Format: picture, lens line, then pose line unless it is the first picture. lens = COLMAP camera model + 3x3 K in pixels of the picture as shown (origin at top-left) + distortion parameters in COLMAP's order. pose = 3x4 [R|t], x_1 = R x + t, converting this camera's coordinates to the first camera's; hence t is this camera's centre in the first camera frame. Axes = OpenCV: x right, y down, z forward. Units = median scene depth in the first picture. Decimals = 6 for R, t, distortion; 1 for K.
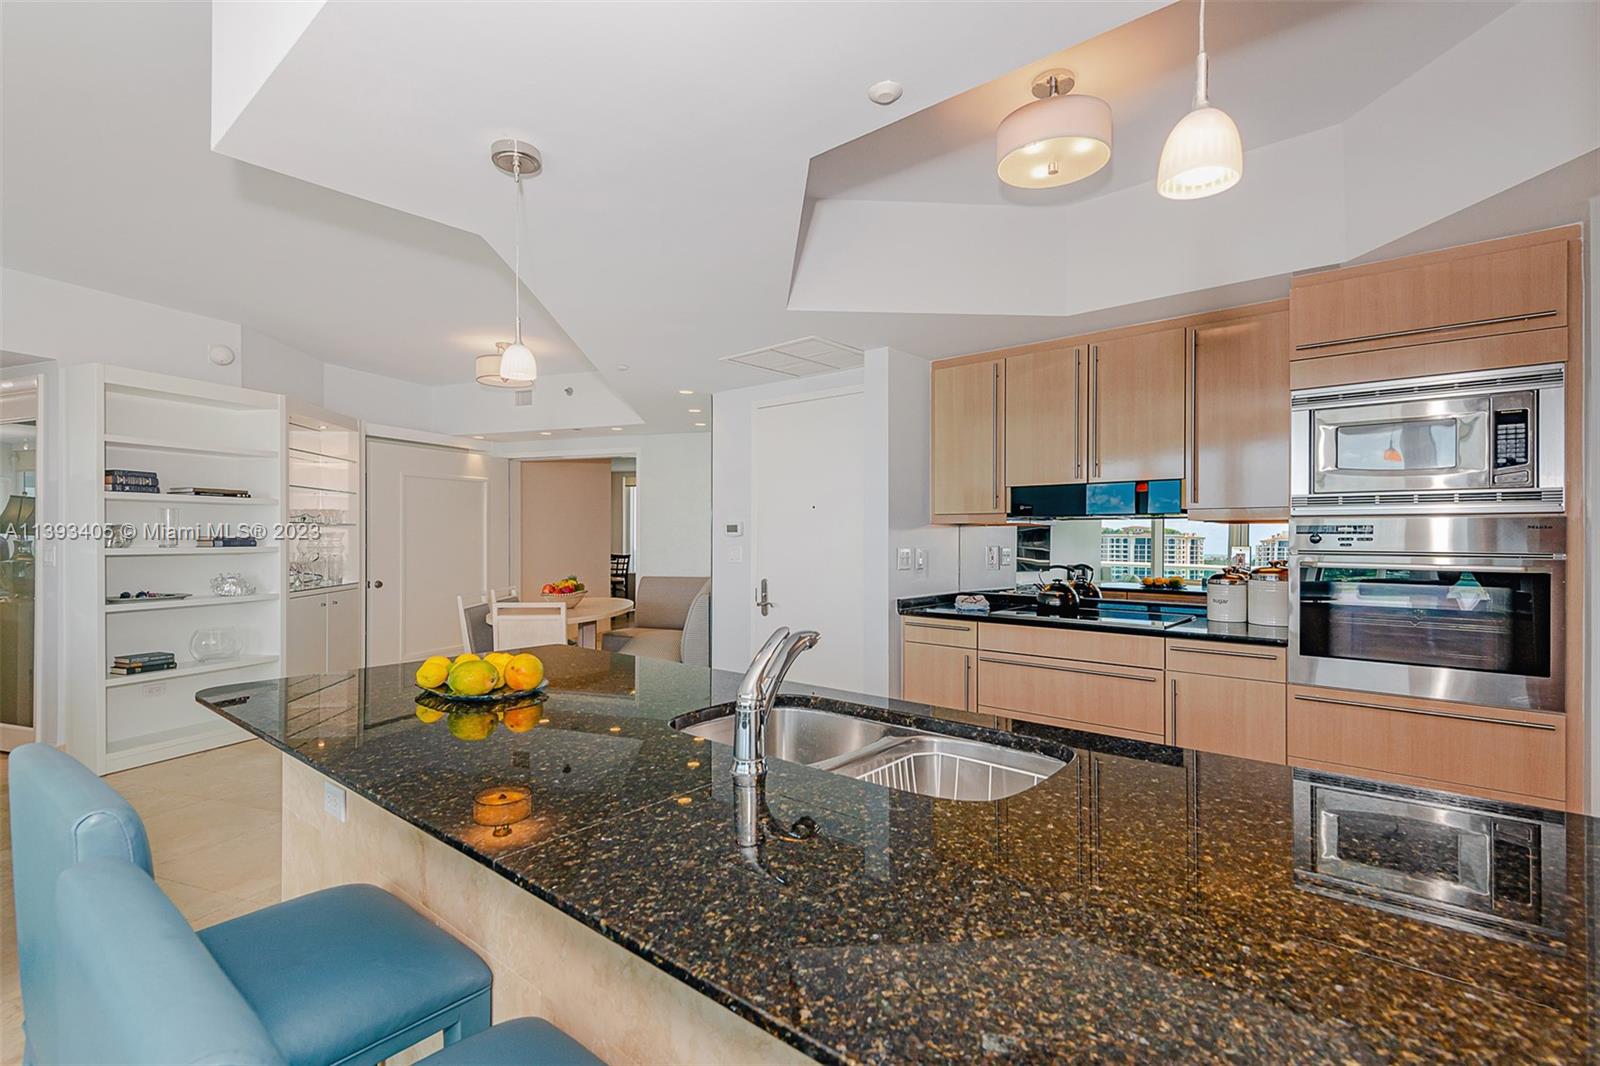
lens RADIAL K [[713.8, 0, 803.1], [0, 713.8, 536.3], [0, 0, 1]] dist [0.003156, 0.000323]
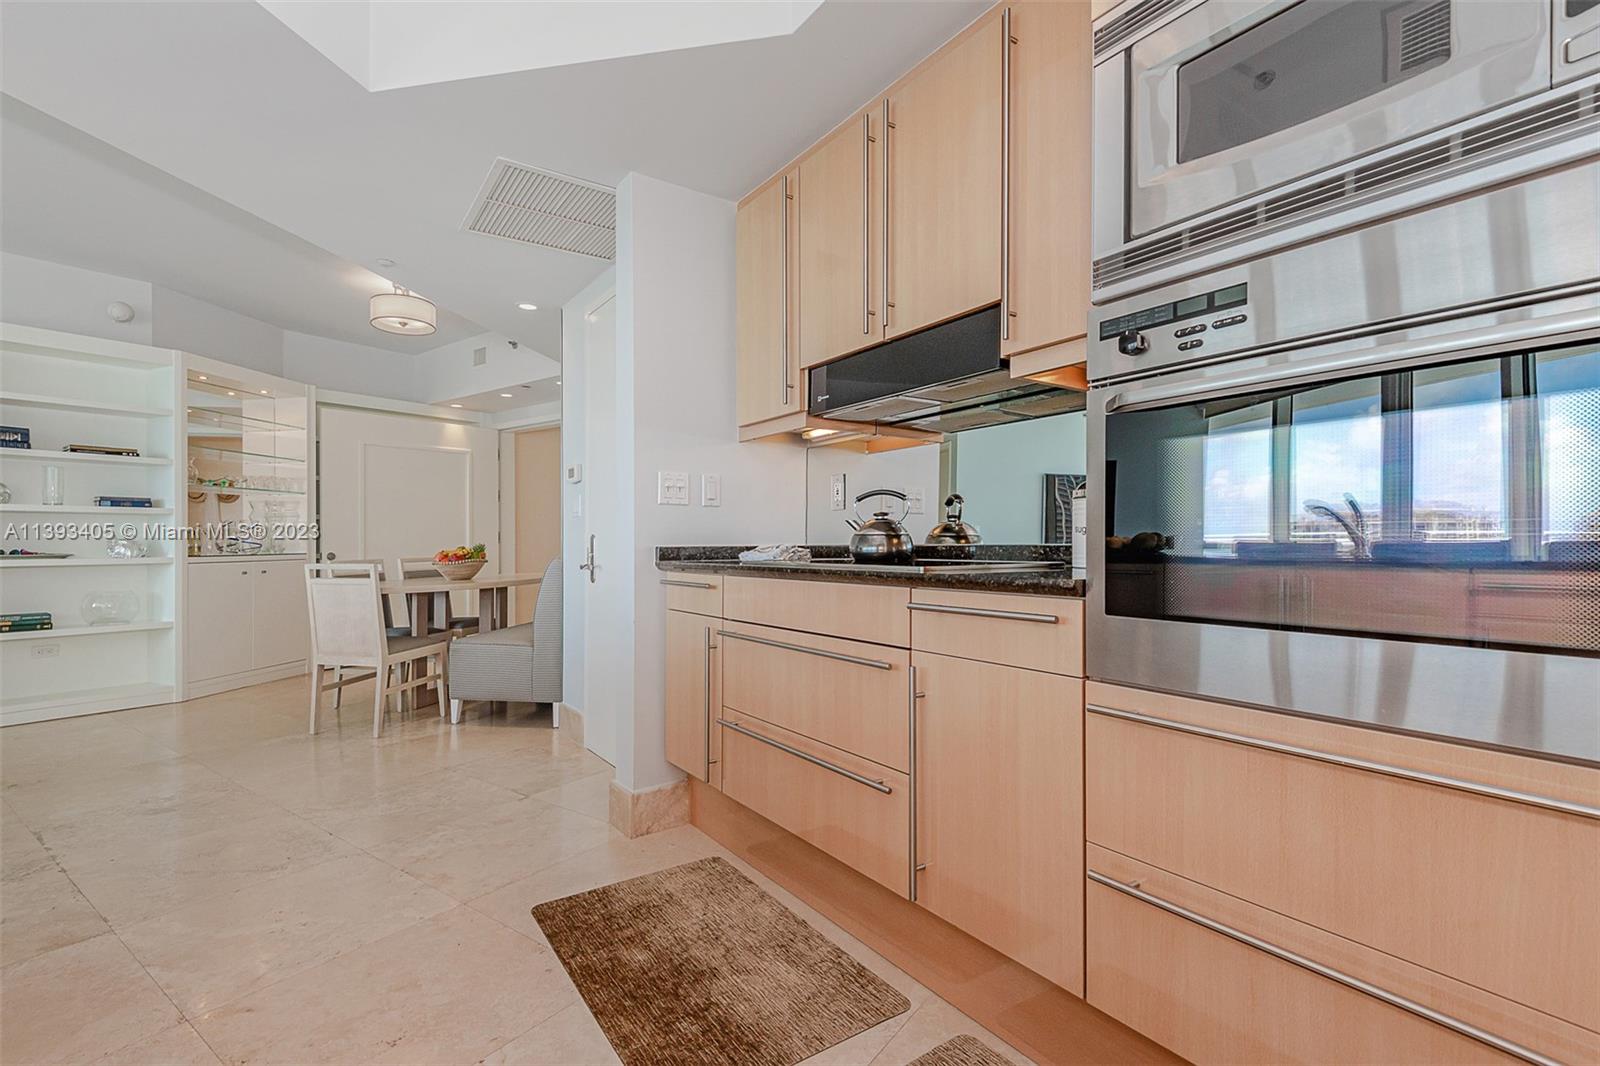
lens RADIAL K [[725.0, 0, 792.7], [0, 725.0, 539.4], [0, 0, 1]] dist [-0.000932, -0.000097]
pose [[0.966357, -0.005375, -0.257149, 0.371448], [0.004968, 0.999985, -0.002233, 0.071544], [0.257157, 0.000880, 0.966369, 0.309447]]
